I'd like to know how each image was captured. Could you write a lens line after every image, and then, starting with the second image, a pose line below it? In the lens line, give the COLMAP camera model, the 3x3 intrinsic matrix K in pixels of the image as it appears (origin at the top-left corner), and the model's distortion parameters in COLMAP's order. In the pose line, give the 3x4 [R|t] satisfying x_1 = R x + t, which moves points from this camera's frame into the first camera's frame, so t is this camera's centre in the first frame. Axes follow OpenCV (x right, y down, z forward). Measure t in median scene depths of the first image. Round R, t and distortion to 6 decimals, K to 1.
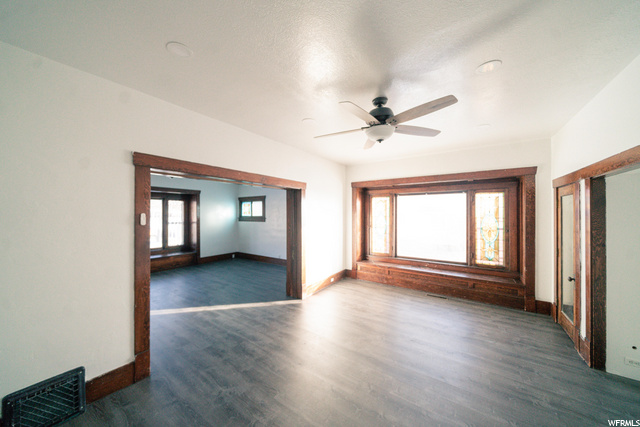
lens RADIAL K [[227.5, 0, 316.2], [0, 227.5, 213.1], [0, 0, 1]] dist [-0.002353, -0.000041]
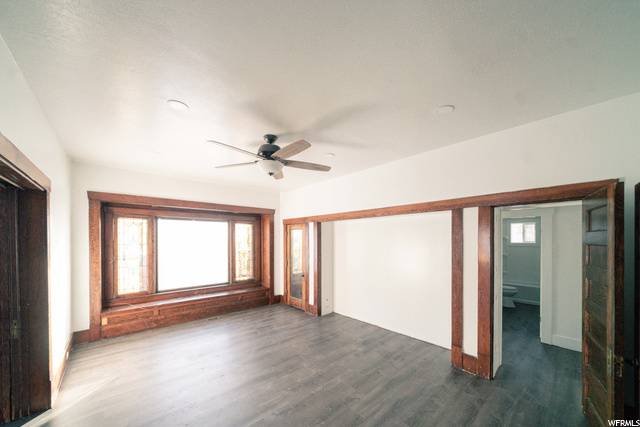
lens RADIAL K [[227.5, 0, 330.5], [0, 227.5, 241.5], [0, 0, 1]] dist [-0.002353, -0.000041]
pose [[0.199466, -0.006100, 0.979886, -0.356658], [-0.000546, 0.999980, 0.006336, 0.001276], [-0.979905, -0.001799, 0.199459, 0.235331]]
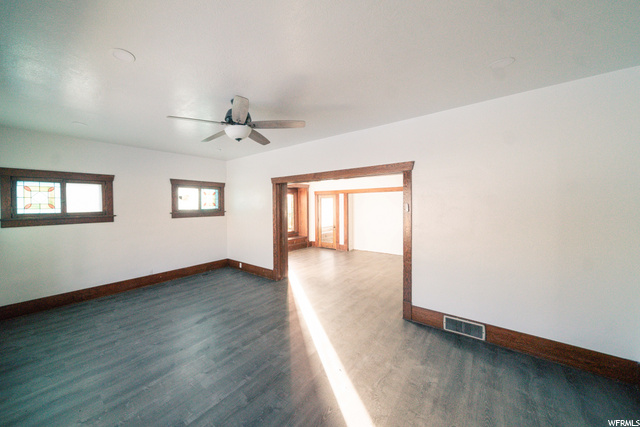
lens RADIAL K [[227.5, 0, 280.5], [0, 227.5, 206.4], [0, 0, 1]] dist [-0.002353, -0.000041]
pose [[0.125922, -0.005463, 0.992025, -1.053646], [0.008651, 0.999953, 0.004409, 0.002290], [-0.992002, 0.008026, 0.125964, 0.744057]]
